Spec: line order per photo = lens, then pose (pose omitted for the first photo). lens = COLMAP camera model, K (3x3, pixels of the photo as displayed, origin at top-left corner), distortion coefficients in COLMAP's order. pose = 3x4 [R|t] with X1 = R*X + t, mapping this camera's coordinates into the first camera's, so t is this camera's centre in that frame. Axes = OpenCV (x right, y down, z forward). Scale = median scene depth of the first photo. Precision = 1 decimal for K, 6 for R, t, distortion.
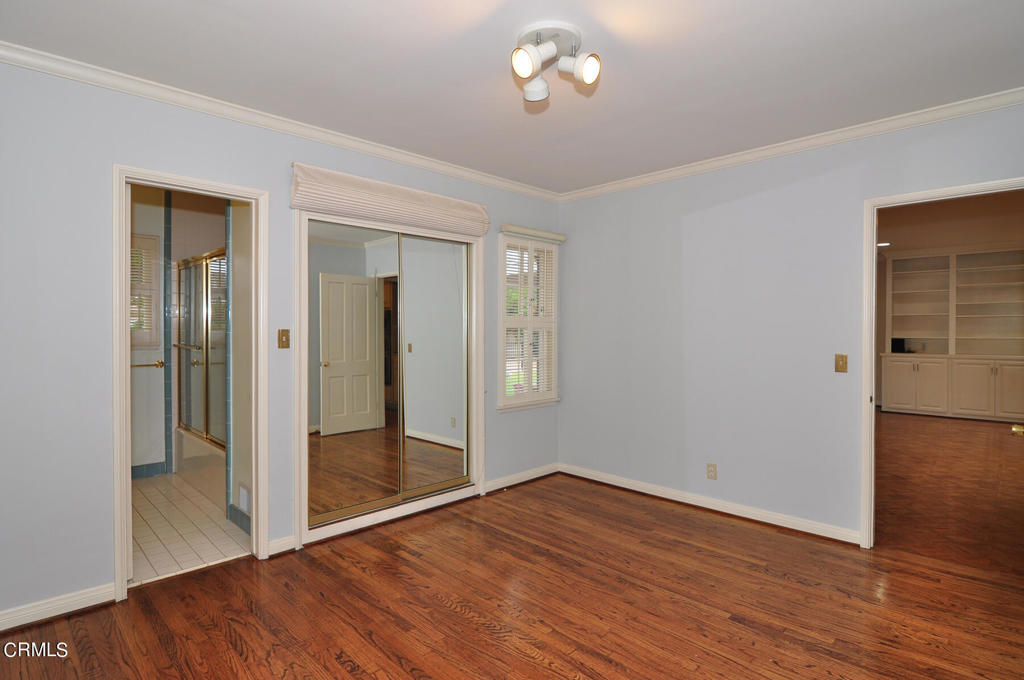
lens RADIAL K [[527.8, 0, 506.5], [0, 527.8, 331.9], [0, 0, 1]] dist [-0.006669, -0.005715]
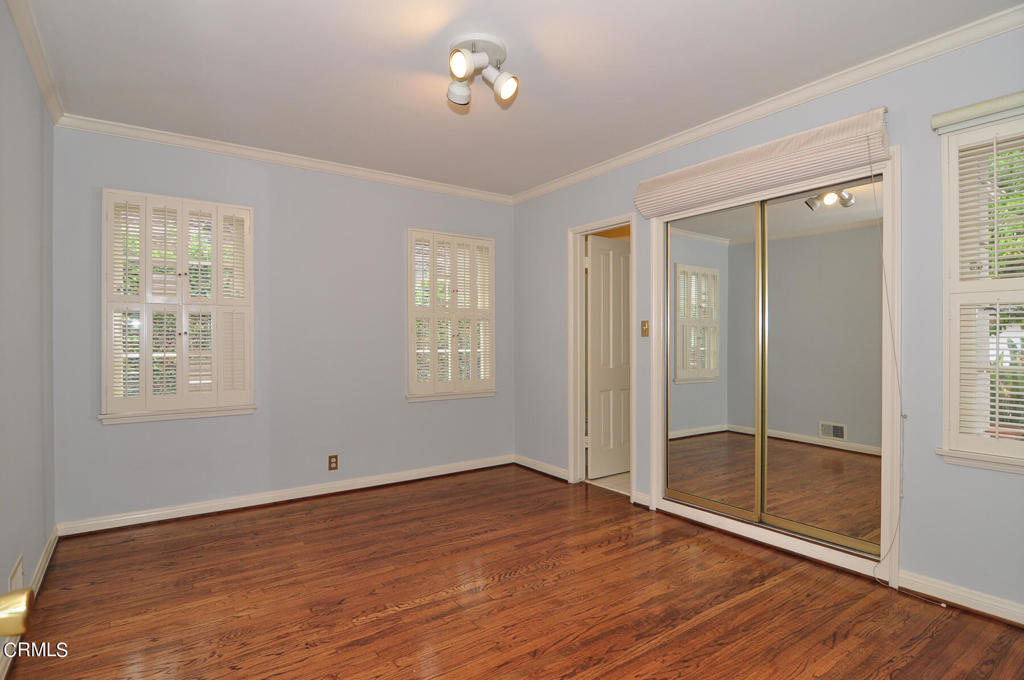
lens RADIAL K [[527.8, 0, 502.3], [0, 527.8, 344.4], [0, 0, 1]] dist [-0.006669, -0.005715]
pose [[-0.173583, 0.002488, -0.984816, 0.816906], [-0.006839, 0.999970, 0.003731, 0.046319], [0.984796, 0.007382, -0.173560, 0.883332]]
